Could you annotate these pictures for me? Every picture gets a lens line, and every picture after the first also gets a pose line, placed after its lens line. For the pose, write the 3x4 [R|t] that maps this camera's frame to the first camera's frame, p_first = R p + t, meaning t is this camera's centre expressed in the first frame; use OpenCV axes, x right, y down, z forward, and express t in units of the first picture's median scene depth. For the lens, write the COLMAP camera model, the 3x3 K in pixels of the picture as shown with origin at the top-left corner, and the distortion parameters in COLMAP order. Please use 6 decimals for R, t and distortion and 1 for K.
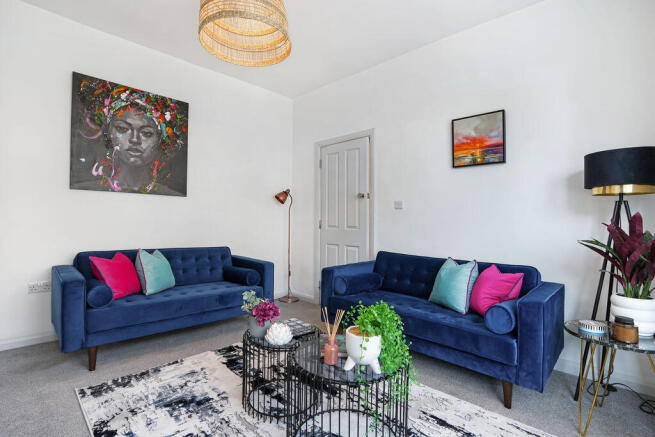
lens RADIAL K [[303.2, 0, 323.3], [0, 303.2, 219.5], [0, 0, 1]] dist [0.019629, -0.000113]
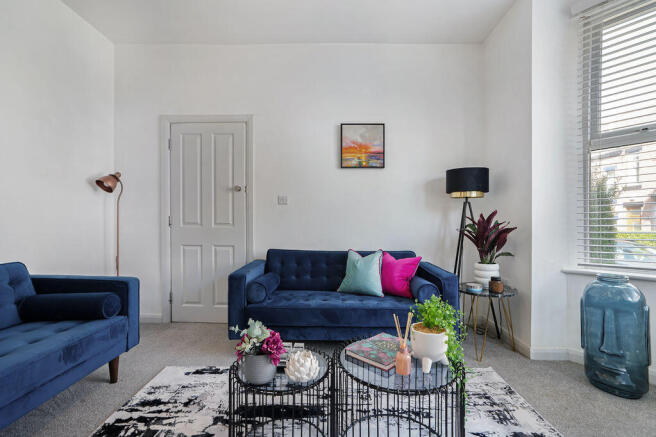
lens RADIAL K [[303.7, 0, 323.8], [0, 303.7, 219.5], [0, 0, 1]] dist [0.019629, -0.000113]
pose [[0.746187, -0.008833, 0.665677, -0.364517], [0.002978, 0.999946, 0.009930, 0.005681], [-0.665729, -0.005427, 0.746174, 0.233480]]
